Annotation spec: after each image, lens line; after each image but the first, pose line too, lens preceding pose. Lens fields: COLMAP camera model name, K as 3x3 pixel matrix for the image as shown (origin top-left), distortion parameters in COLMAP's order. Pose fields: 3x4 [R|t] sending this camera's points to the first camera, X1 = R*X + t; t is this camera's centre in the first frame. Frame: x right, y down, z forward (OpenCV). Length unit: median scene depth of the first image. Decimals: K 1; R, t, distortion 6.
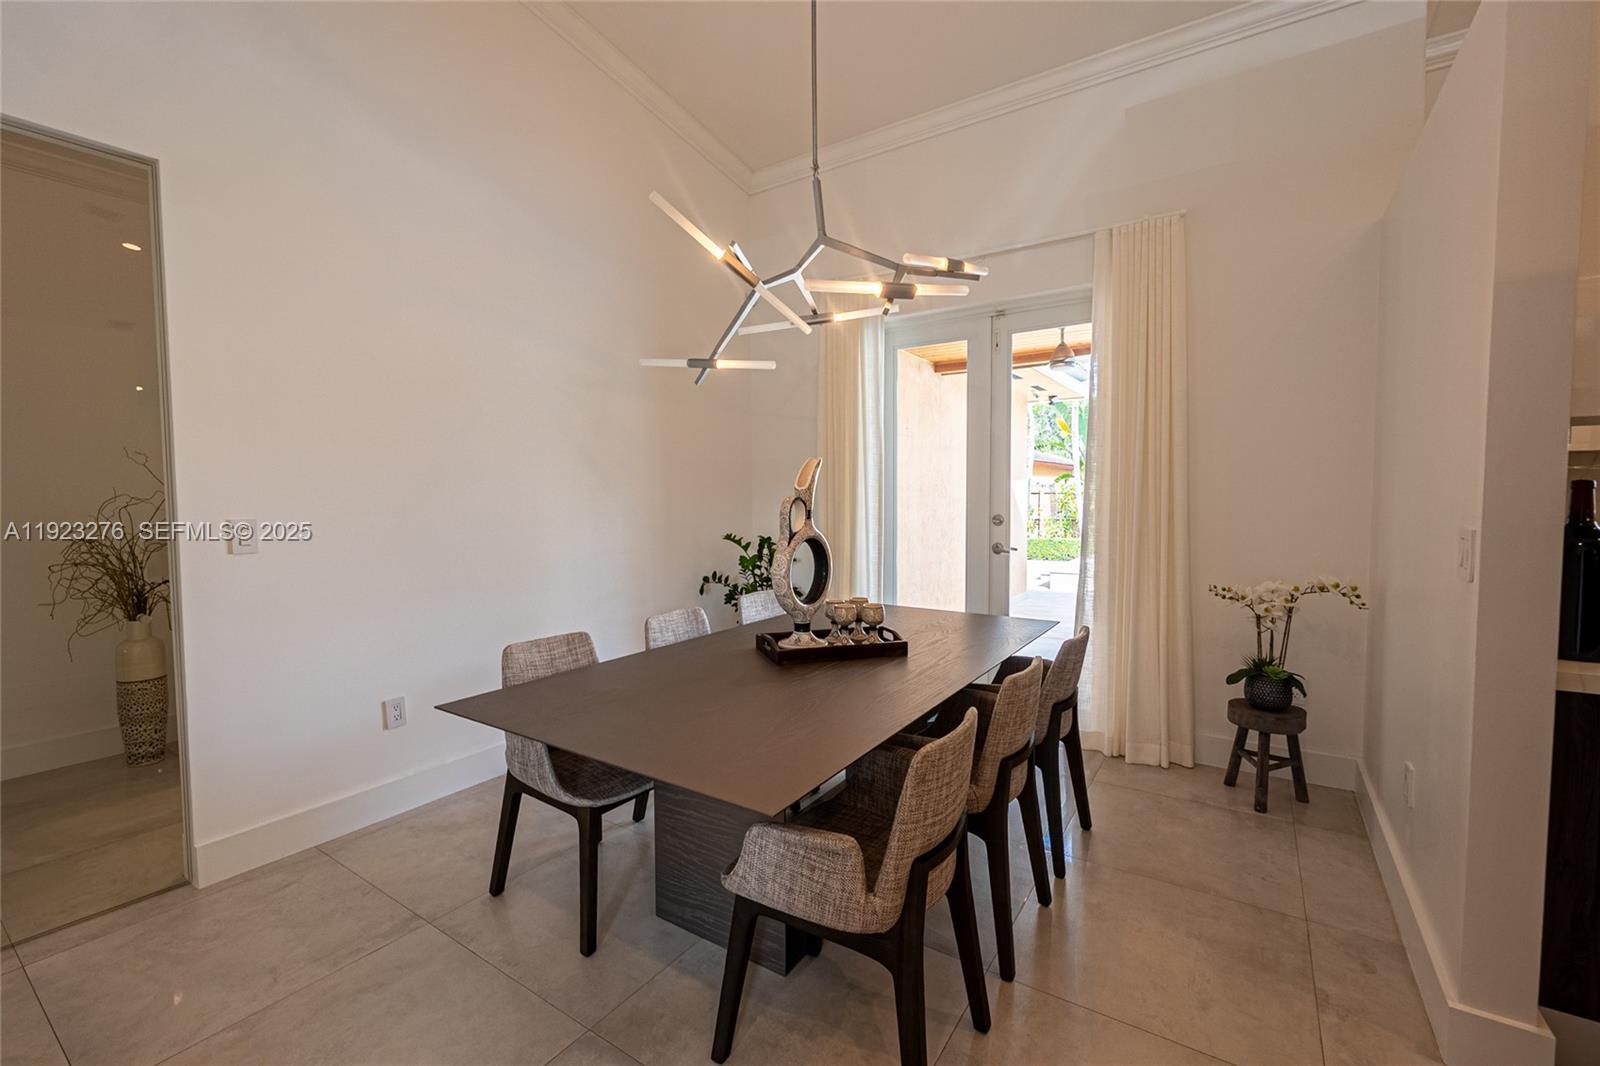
lens RADIAL K [[673.8, 0, 794.3], [0, 673.8, 527.3], [0, 0, 1]] dist [-0.007903, -0.000181]
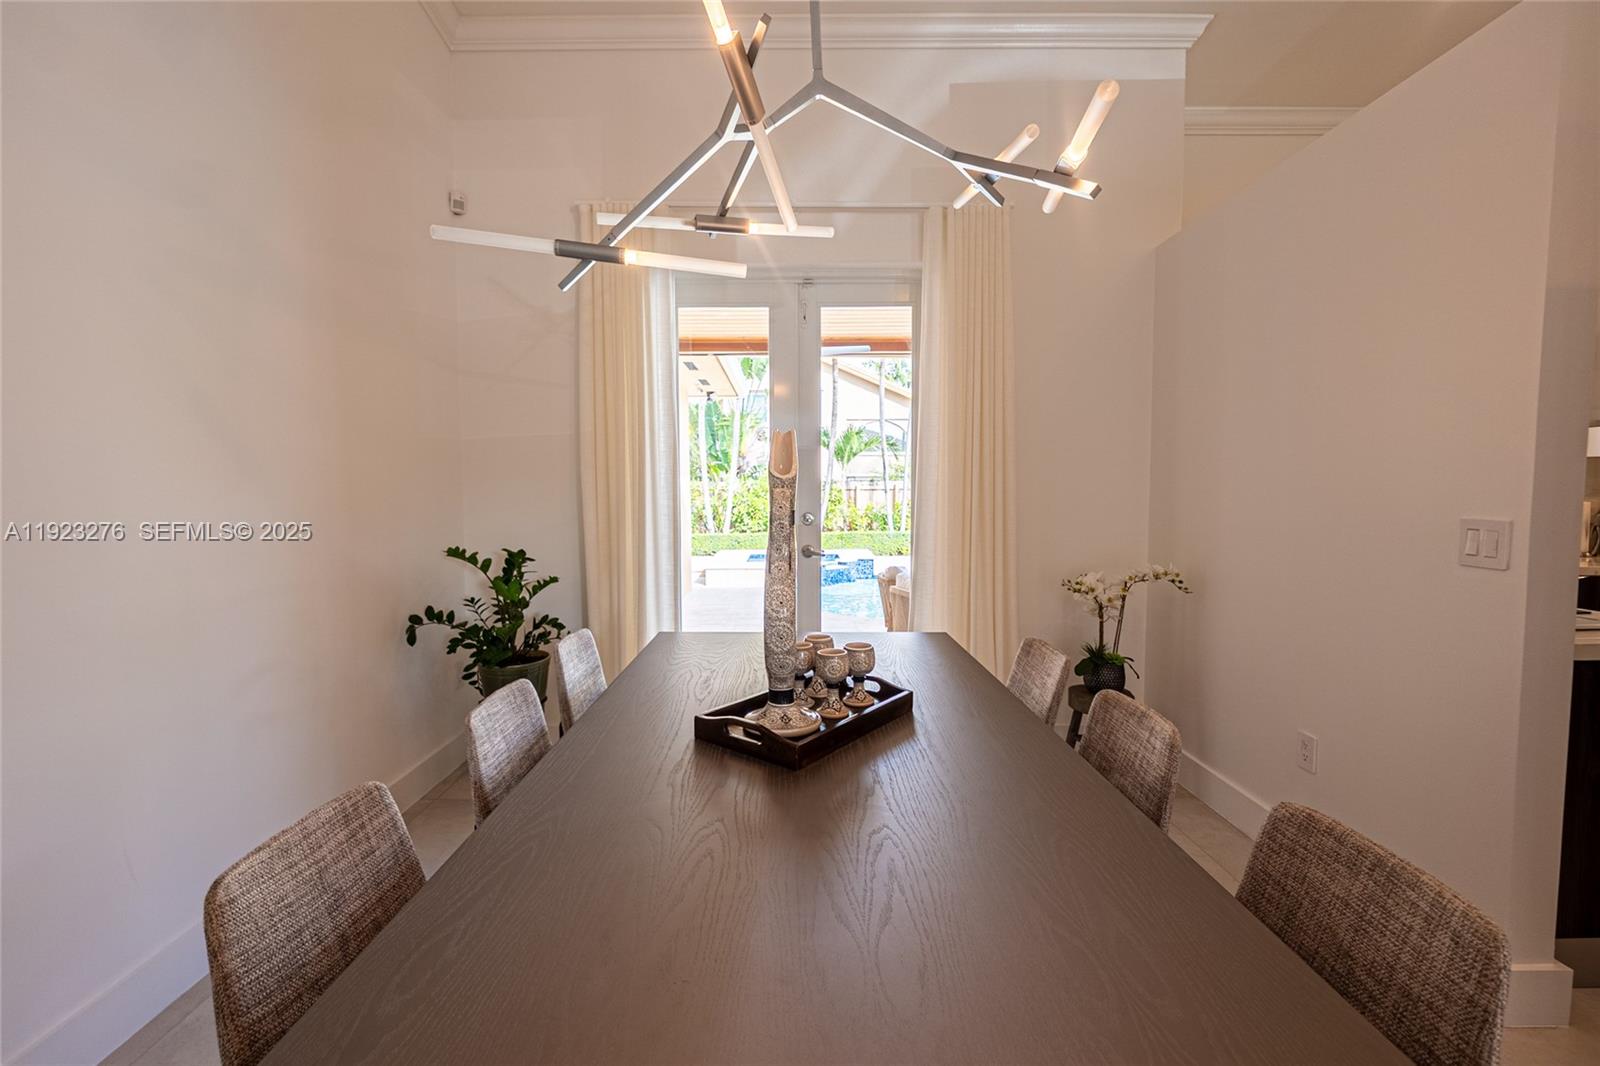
lens RADIAL K [[673.8, 0, 794.3], [0, 673.8, 527.3], [0, 0, 1]] dist [-0.007903, -0.000181]
pose [[0.829658, -0.027313, 0.557604, -0.279910], [0.024877, 0.999619, 0.011951, -0.014810], [-0.557718, 0.003956, 0.830021, 0.395990]]
